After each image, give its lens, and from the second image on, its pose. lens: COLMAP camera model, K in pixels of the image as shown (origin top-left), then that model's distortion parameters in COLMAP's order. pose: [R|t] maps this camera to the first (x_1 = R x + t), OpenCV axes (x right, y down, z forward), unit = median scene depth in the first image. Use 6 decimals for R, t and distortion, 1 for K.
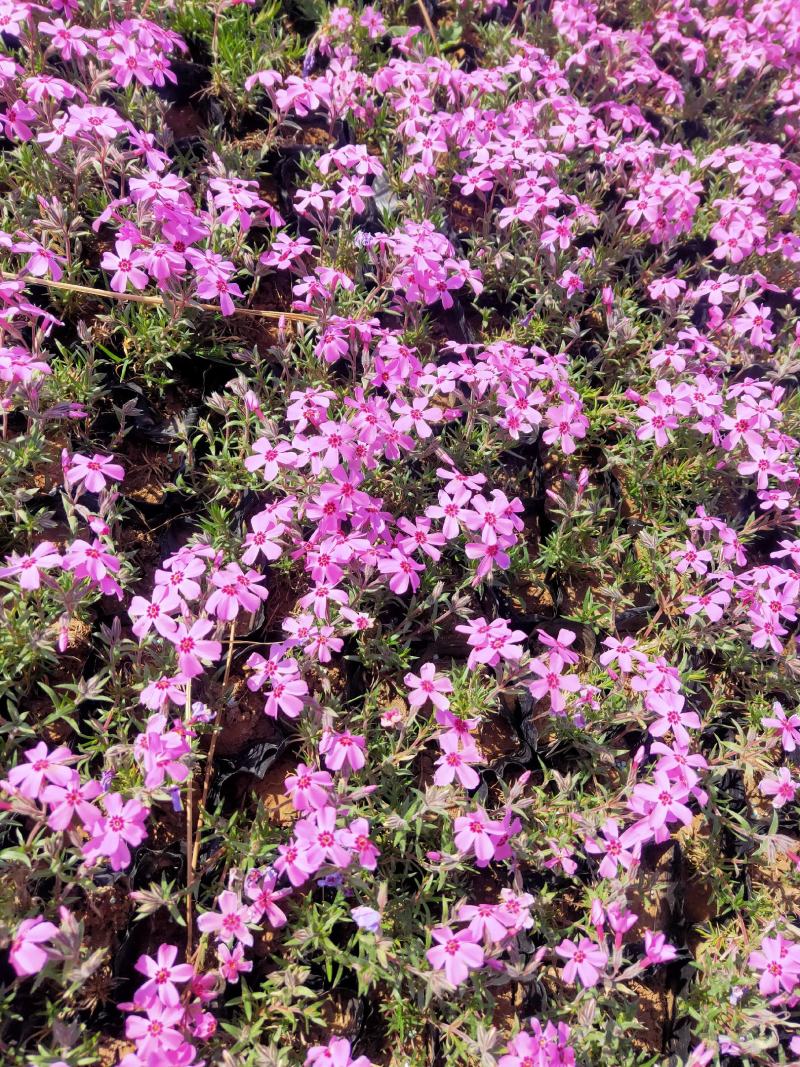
lens RADIAL K [[797.8, 0, 402.5], [0, 797.8, 526.2], [0, 0, 1]] dist [0.019799, -0.001946]
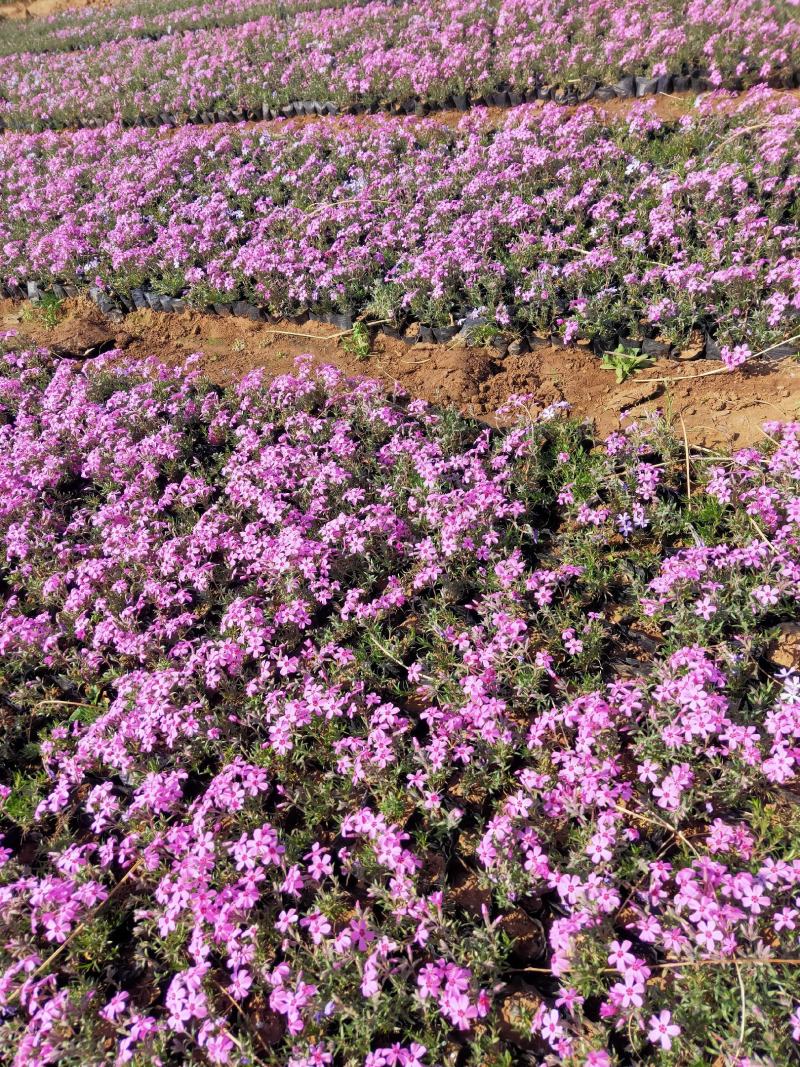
lens RADIAL K [[797.8, 0, 402.5], [0, 797.8, 526.2], [0, 0, 1]] dist [0.019799, -0.001946]
pose [[0.557201, -0.783411, 0.275308, 0.356127], [0.825790, 0.487979, -0.282751, 0.443258], [0.087166, 0.384896, 0.918835, -1.112390]]
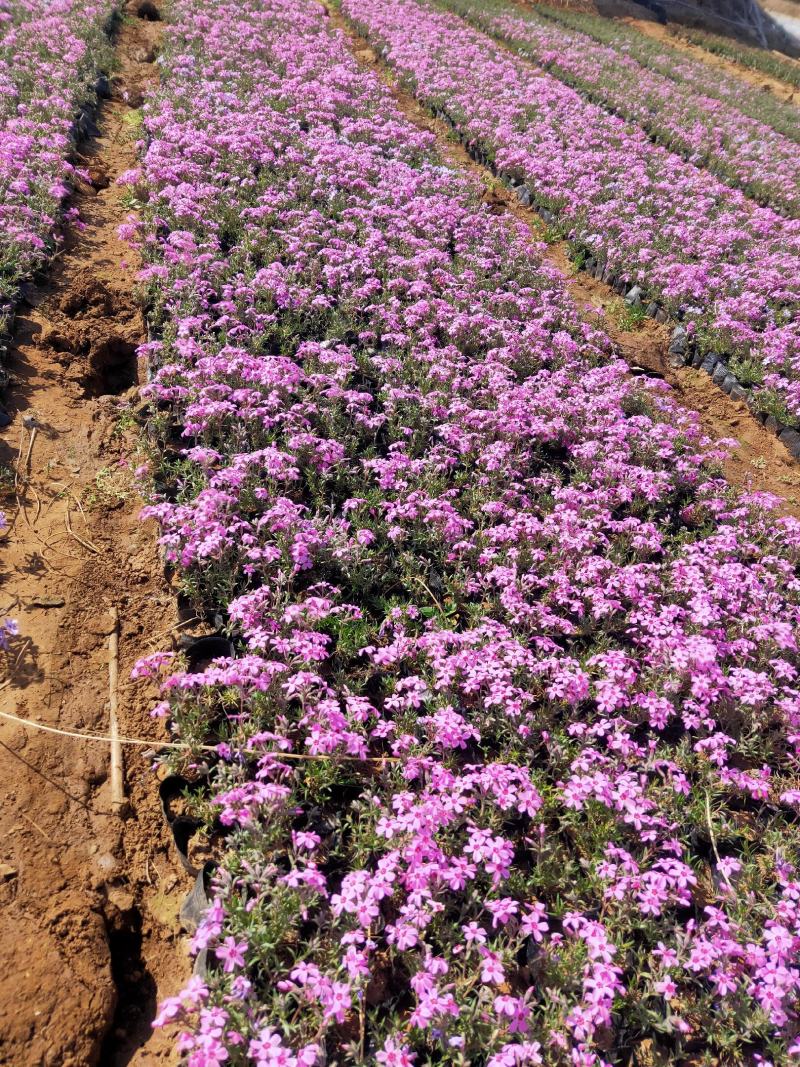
lens RADIAL K [[797.8, 0, 402.5], [0, 797.8, 526.2], [0, 0, 1]] dist [0.019799, -0.001946]
pose [[0.995847, -0.090676, -0.008135, -0.032209], [0.073412, 0.852655, -0.517291, 0.290466], [0.053842, 0.514546, 0.855771, -1.060127]]
